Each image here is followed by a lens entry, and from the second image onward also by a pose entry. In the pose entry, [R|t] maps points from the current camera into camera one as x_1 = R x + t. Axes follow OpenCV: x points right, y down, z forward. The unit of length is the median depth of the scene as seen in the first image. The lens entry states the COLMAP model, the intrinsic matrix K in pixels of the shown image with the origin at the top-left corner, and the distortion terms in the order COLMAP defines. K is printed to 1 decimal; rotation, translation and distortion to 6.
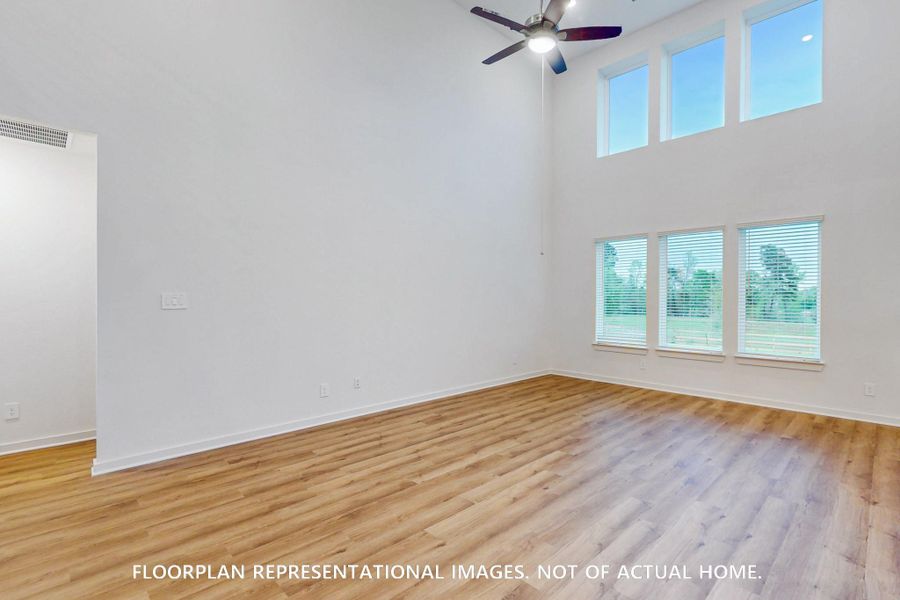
lens RADIAL K [[438.5, 0, 448.3], [0, 438.5, 299.6], [0, 0, 1]] dist [0.005163, 0.000768]
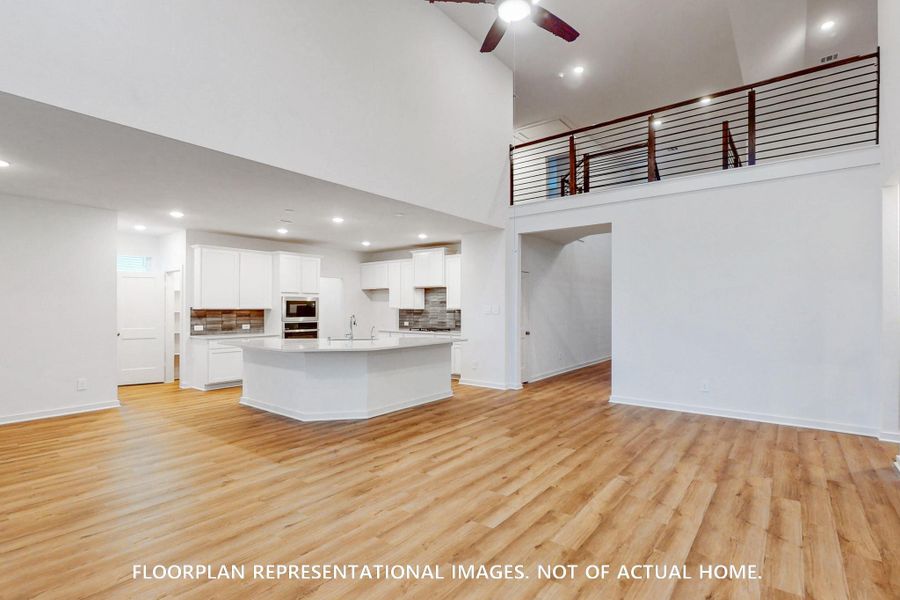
lens RADIAL K [[438.5, 0, 450.3], [0, 438.5, 303.5], [0, 0, 1]] dist [0.005163, 0.000768]
pose [[-0.991597, -0.005389, -0.129249, 0.439853], [-0.004656, 0.999971, -0.005967, -0.001840], [0.129278, -0.005315, -0.991594, 1.819127]]
